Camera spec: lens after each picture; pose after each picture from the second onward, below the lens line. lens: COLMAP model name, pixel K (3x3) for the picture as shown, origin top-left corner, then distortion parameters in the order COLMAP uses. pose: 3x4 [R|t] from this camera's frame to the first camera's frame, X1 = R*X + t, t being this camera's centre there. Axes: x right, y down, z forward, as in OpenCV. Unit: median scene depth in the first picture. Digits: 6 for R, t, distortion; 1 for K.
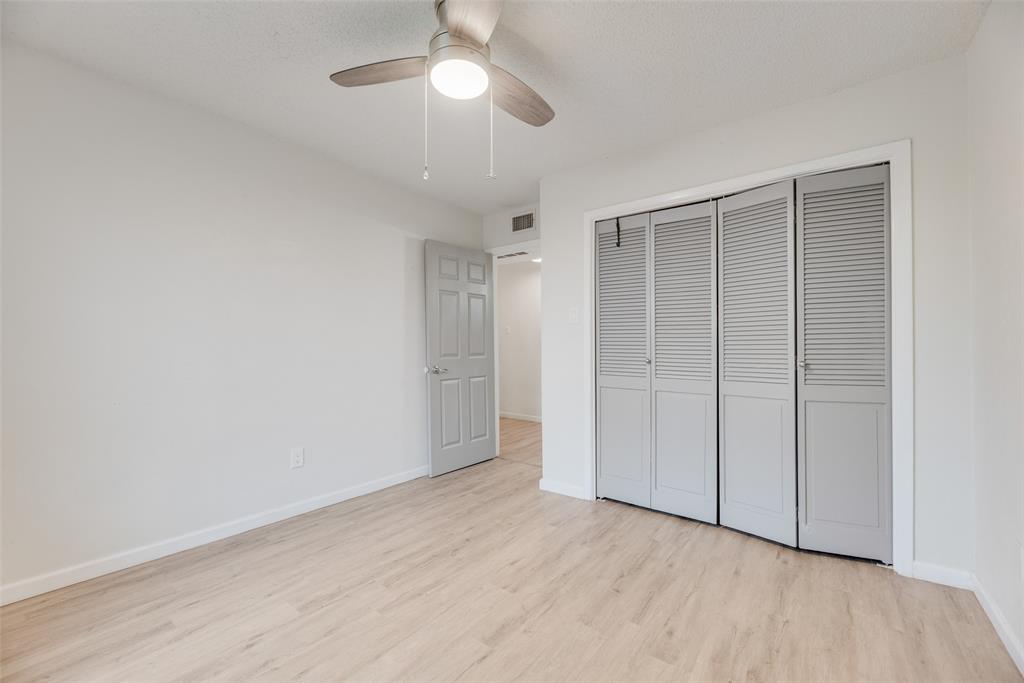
lens RADIAL K [[410.8, 0, 510.1], [0, 410.8, 345.8], [0, 0, 1]] dist [-0.001917, -0.000655]
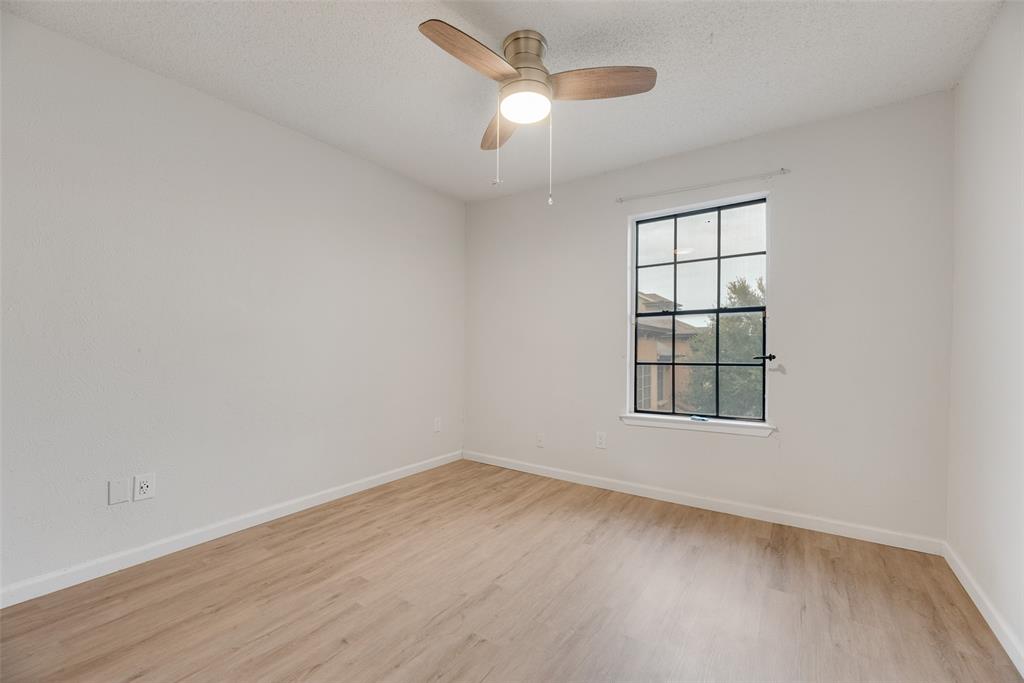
lens RADIAL K [[410.8, 0, 510.1], [0, 410.8, 345.8], [0, 0, 1]] dist [-0.001917, -0.000655]
pose [[-0.998539, -0.006604, -0.053640, -0.021887], [-0.006580, 0.999978, -0.000626, 0.010043], [0.053642, -0.000272, -0.998560, 2.015087]]
